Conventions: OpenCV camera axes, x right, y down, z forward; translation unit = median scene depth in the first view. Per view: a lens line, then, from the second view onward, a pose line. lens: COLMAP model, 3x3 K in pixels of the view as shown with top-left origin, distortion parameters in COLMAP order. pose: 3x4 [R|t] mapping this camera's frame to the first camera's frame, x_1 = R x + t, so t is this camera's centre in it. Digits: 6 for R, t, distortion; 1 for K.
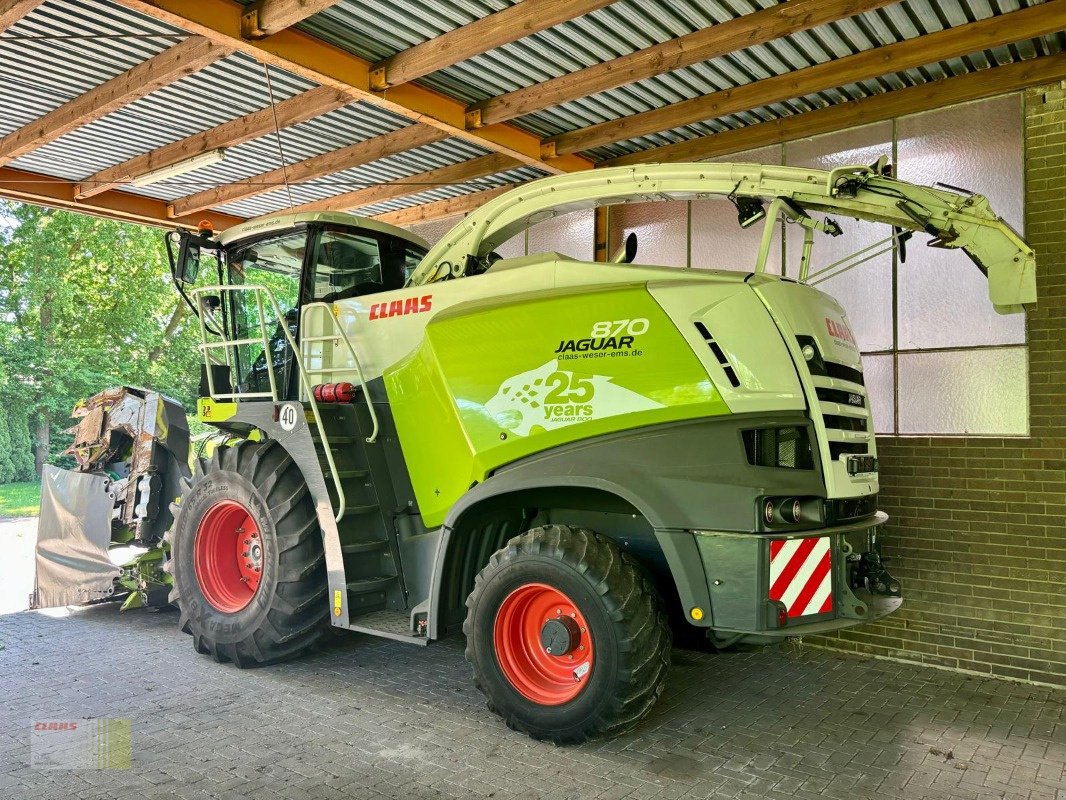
lens RADIAL K [[809.7, 0, 536.7], [0, 809.7, 362.2], [0, 0, 1]] dist [0.004329, -0.008158]
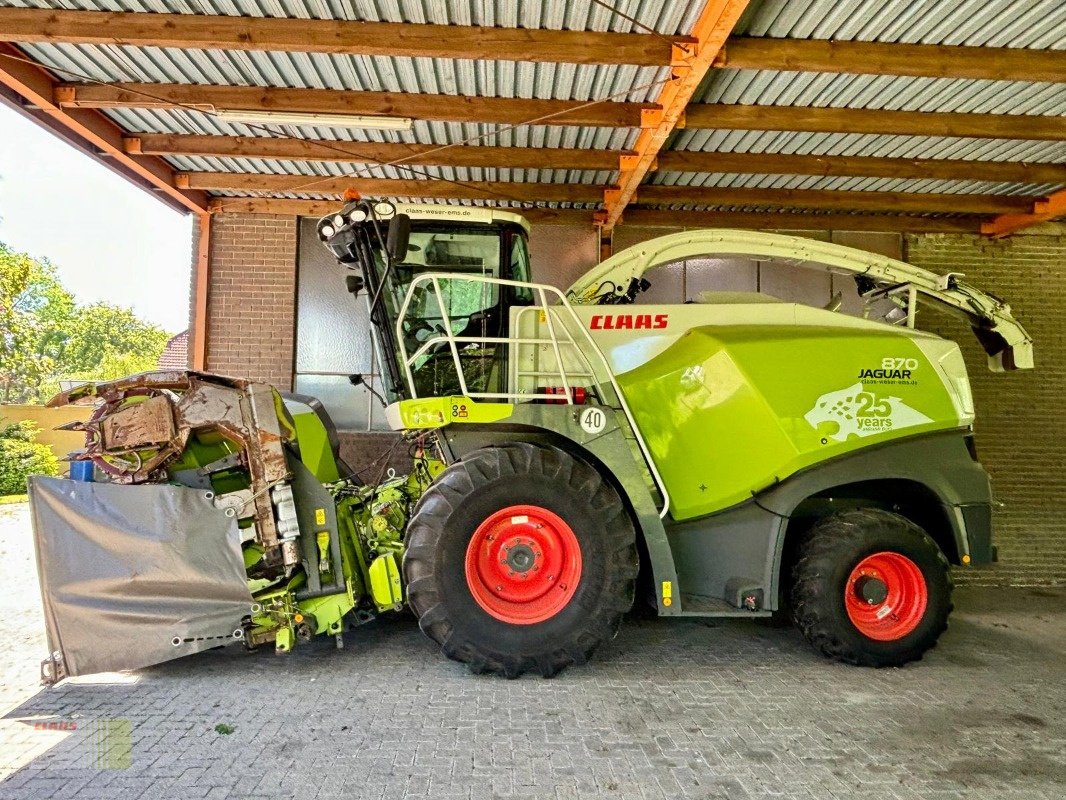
lens RADIAL K [[687.1, 0, 514.0], [0, 687.1, 397.8], [0, 0, 1]] dist [-0.003567, -0.006442]
pose [[0.778569, 0.043438, 0.626054, -1.110703], [-0.064065, 0.997891, 0.010433, 0.044600], [-0.624281, -0.048231, 0.779710, 0.480139]]
